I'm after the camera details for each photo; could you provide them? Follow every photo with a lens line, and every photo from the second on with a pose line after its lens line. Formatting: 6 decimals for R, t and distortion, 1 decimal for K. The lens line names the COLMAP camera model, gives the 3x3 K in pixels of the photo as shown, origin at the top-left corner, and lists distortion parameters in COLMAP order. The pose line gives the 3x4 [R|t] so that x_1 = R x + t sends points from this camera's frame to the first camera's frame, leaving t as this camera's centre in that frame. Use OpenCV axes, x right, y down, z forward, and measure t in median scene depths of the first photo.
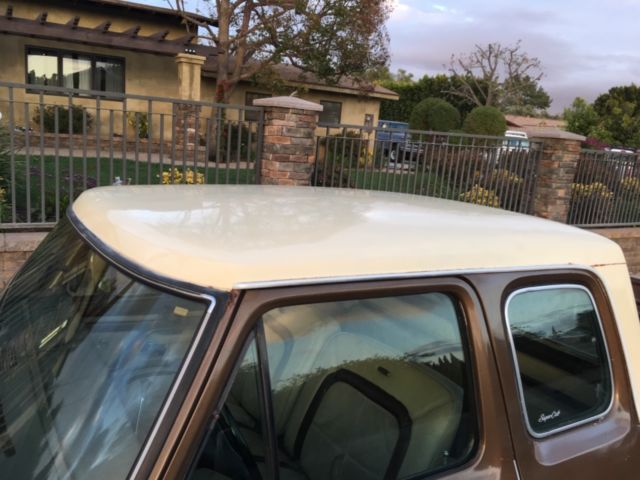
lens RADIAL K [[544.7, 0, 317.2], [0, 544.7, 242.7], [0, 0, 1]] dist [0.073442, -0.102065]
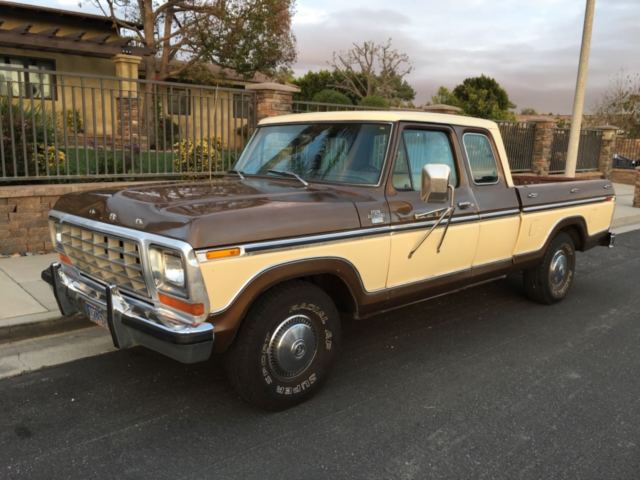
lens RADIAL K [[544.7, 0, 322.3], [0, 544.7, 237.5], [0, 0, 1]] dist [0.073442, -0.102065]
pose [[0.973067, -0.090487, 0.212019, -0.094133], [0.091701, 0.995778, 0.004118, 0.050764], [-0.211496, 0.015435, 0.977257, -0.149795]]
